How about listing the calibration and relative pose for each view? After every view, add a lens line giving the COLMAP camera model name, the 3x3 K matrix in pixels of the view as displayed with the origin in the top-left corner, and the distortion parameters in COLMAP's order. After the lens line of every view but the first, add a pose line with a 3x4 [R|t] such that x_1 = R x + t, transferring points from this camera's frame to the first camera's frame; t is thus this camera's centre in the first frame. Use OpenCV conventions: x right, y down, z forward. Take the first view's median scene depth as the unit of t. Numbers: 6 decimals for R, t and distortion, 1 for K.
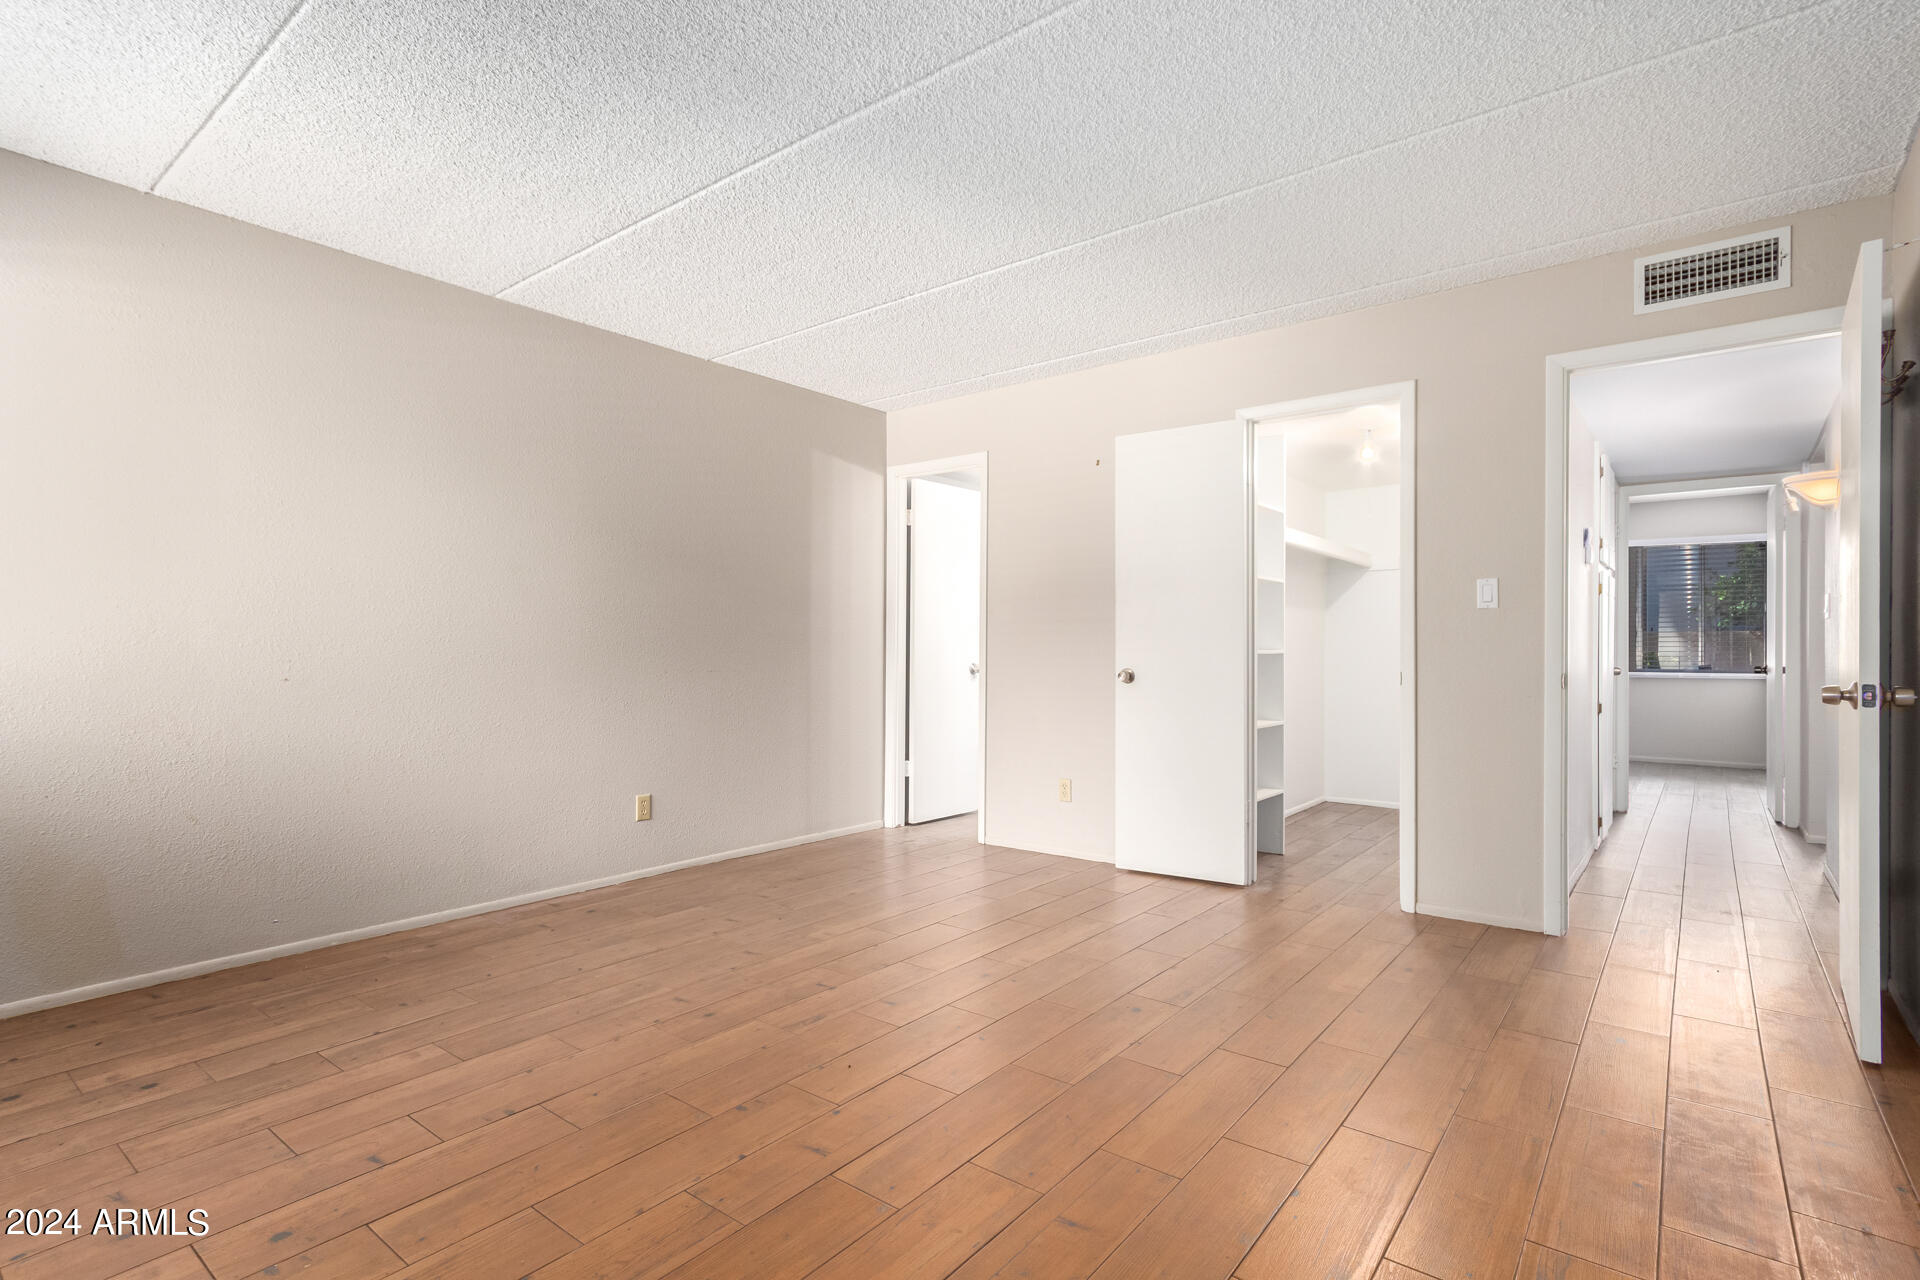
lens RADIAL K [[929.5, 0, 964.0], [0, 929.5, 649.9], [0, 0, 1]] dist [0.001113, 0.001193]
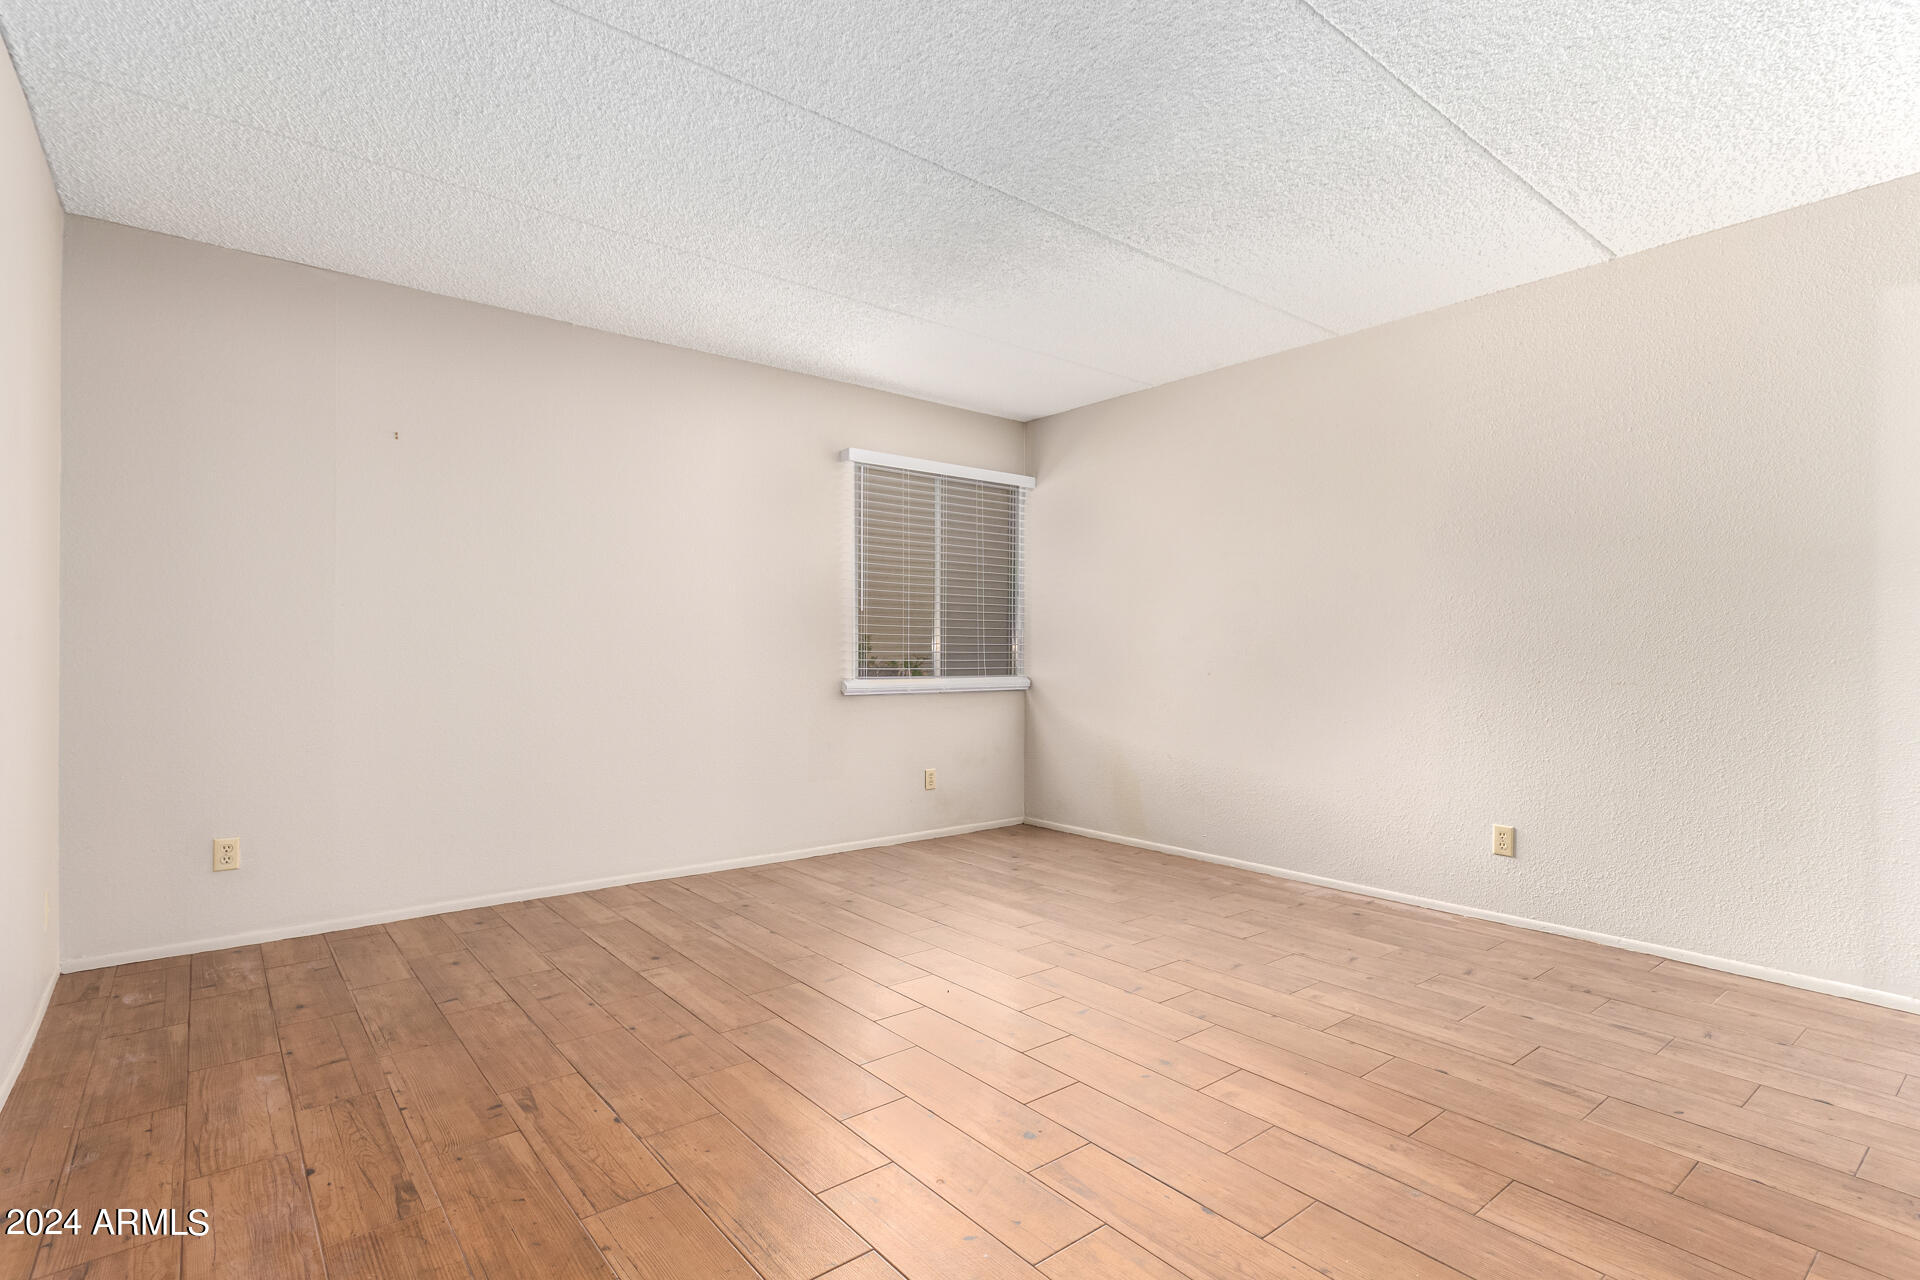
lens RADIAL K [[929.5, 0, 964.0], [0, 929.5, 649.9], [0, 0, 1]] dist [0.001113, 0.001193]
pose [[-0.222754, -0.002814, -0.974871, 0.738043], [-0.000358, 0.999996, -0.002805, -0.001708], [0.974875, -0.000276, -0.222754, 0.886907]]
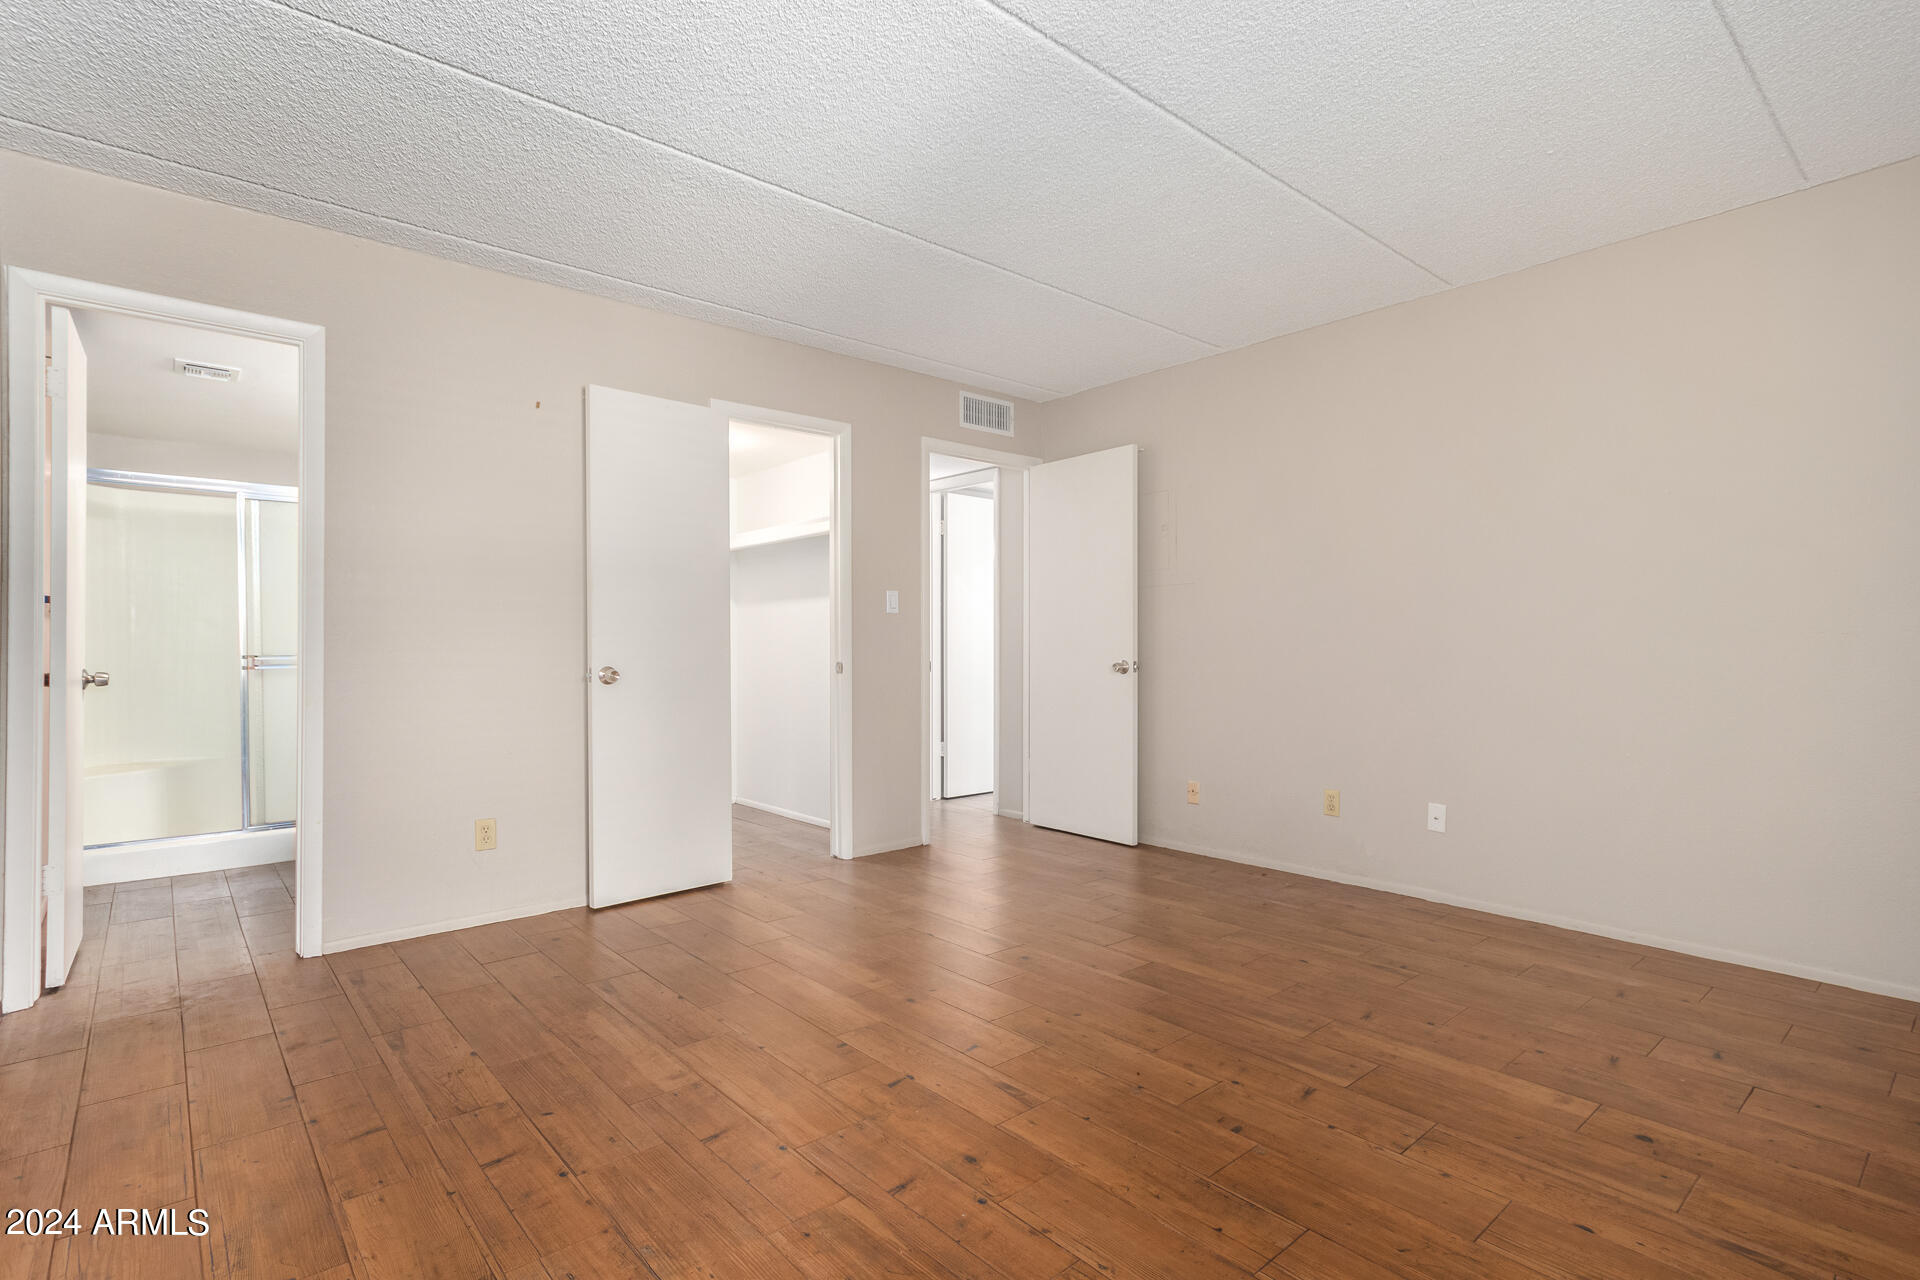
lens RADIAL K [[929.5, 0, 964.0], [0, 929.5, 649.9], [0, 0, 1]] dist [0.001113, 0.001193]
pose [[0.188094, -0.006566, 0.982129, -0.760806], [-0.001852, 0.999974, 0.007040, -0.002181], [-0.982149, -0.003143, 0.188077, 0.683042]]
